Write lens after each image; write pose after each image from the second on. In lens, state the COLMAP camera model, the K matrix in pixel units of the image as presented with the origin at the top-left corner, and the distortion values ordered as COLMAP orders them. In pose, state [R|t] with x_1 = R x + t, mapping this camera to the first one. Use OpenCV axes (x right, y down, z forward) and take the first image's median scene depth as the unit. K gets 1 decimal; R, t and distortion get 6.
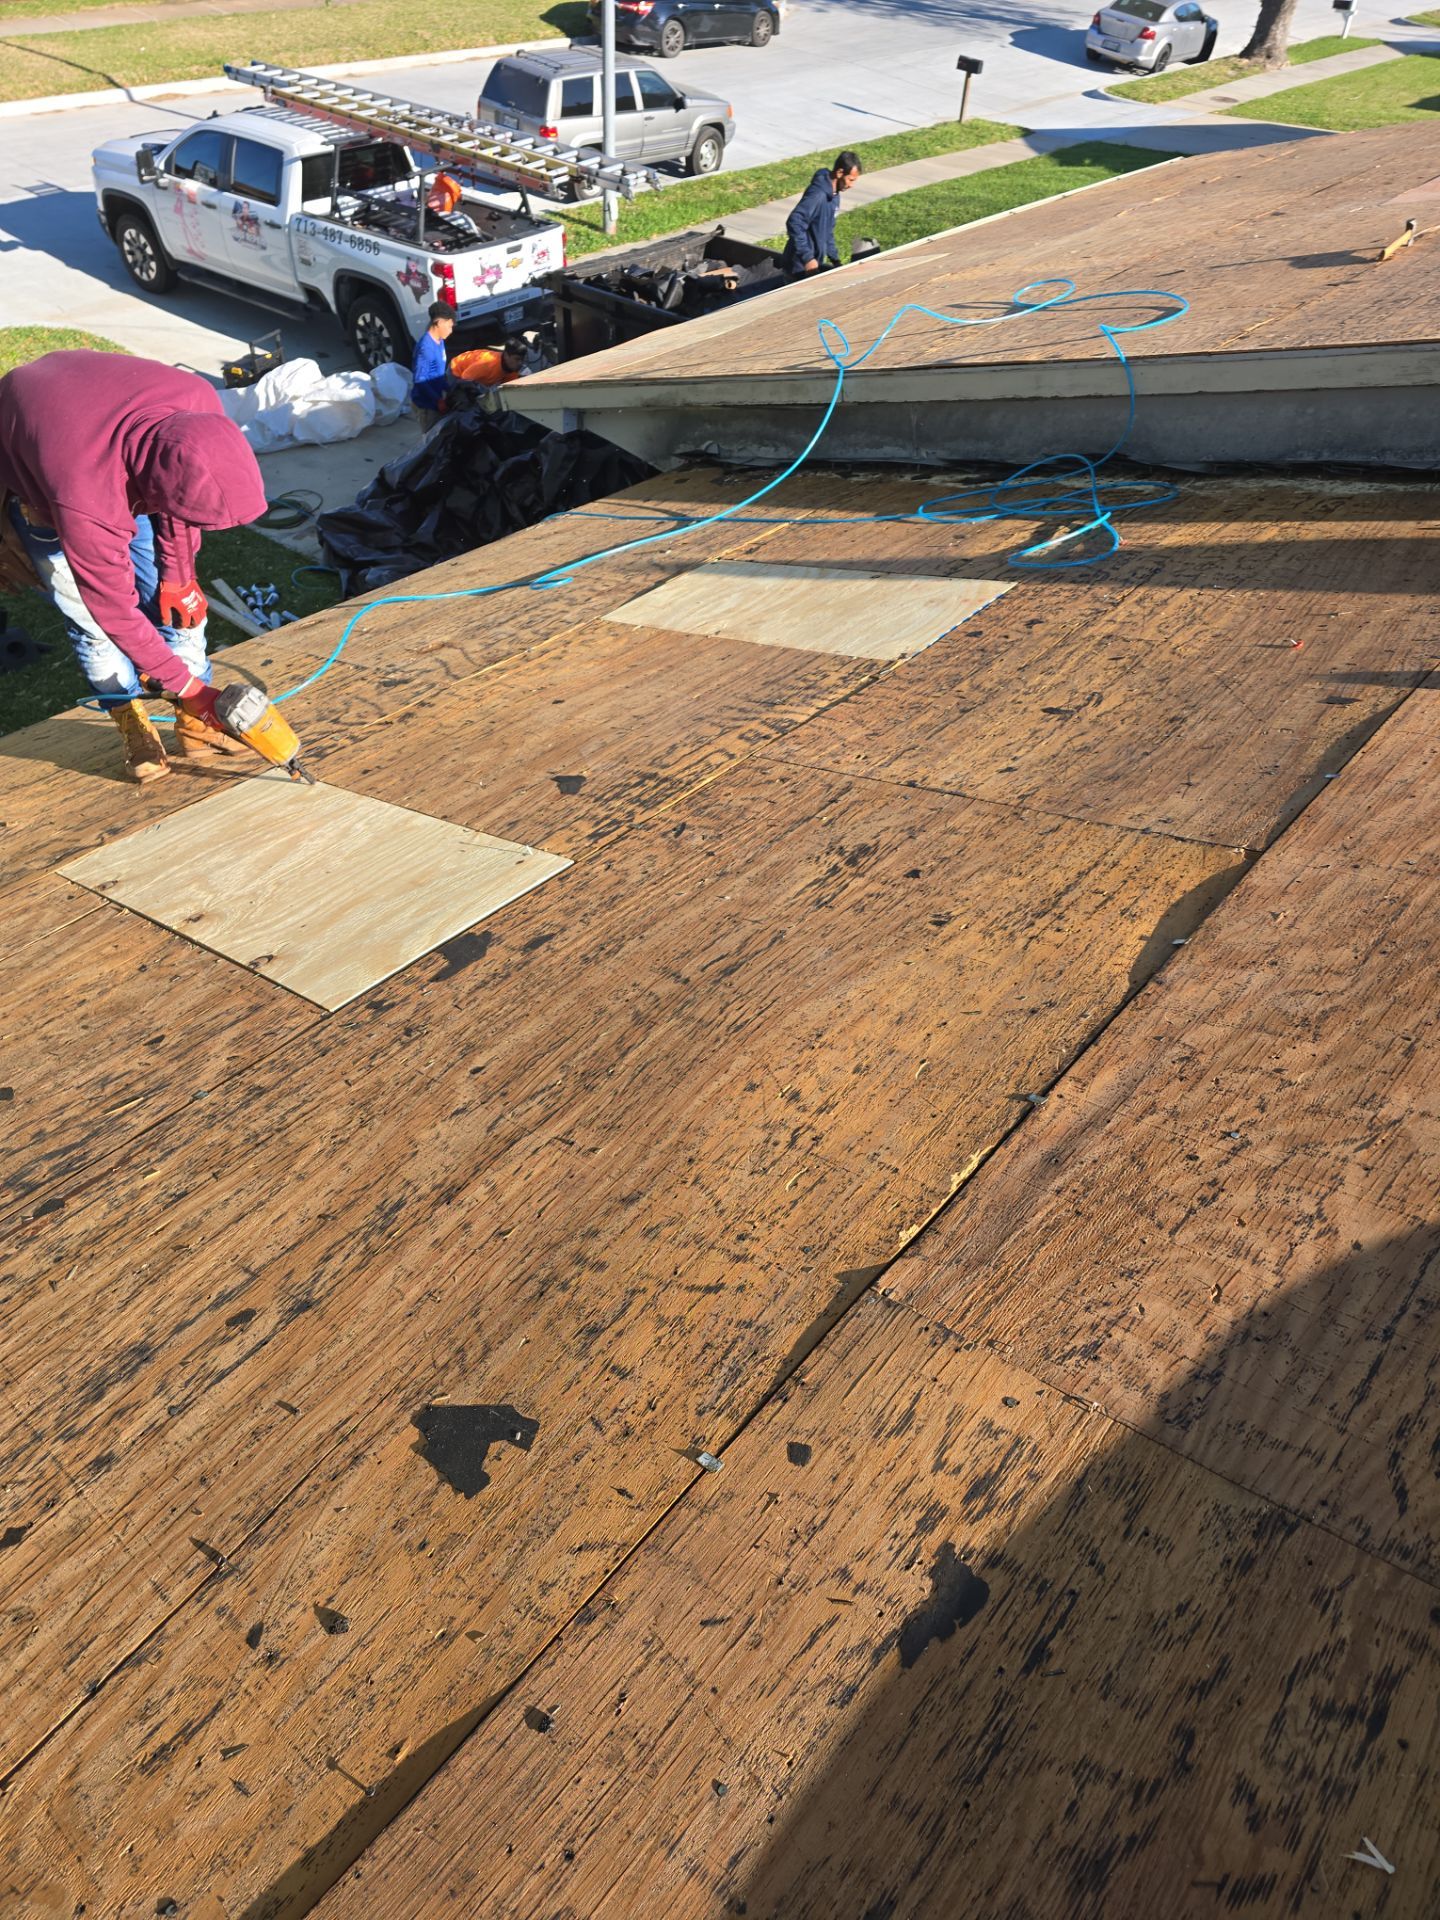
lens RADIAL K [[1324.3, 0, 720.2], [0, 1324.3, 936.0], [0, 0, 1]] dist [0.084177, -0.063247]
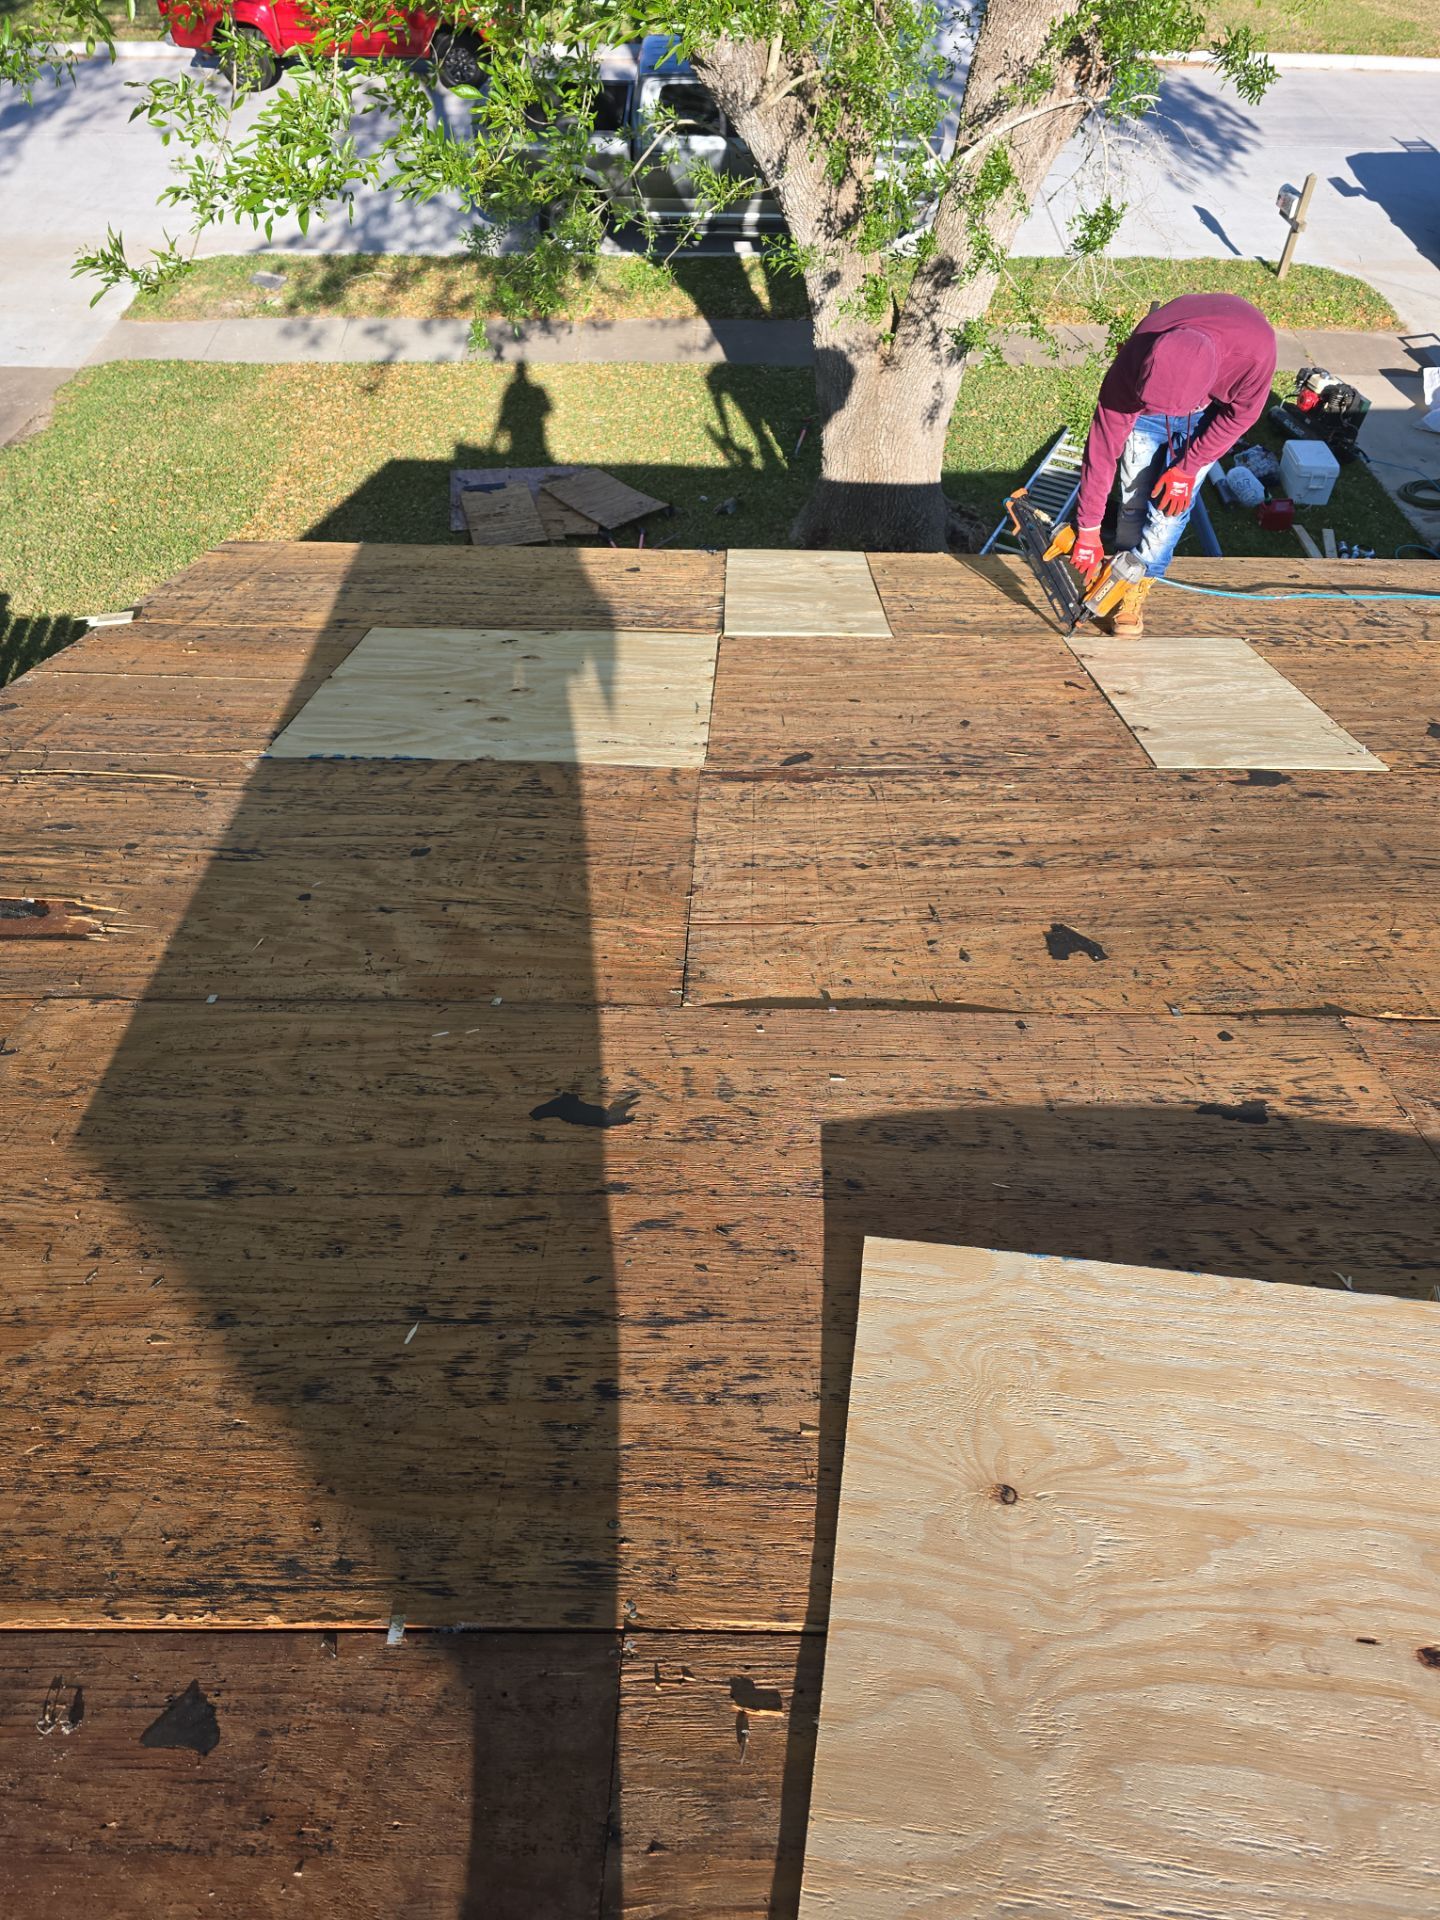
lens RADIAL K [[1309.5, 0, 722.8], [0, 1309.5, 951.9], [0, 0, 1]] dist [0.069252, -0.056378]
pose [[0.650507, 0.528864, -0.545109, 0.314860], [-0.501994, 0.837988, 0.213958, 0.166536], [0.569949, 0.134460, 0.810604, -0.448254]]
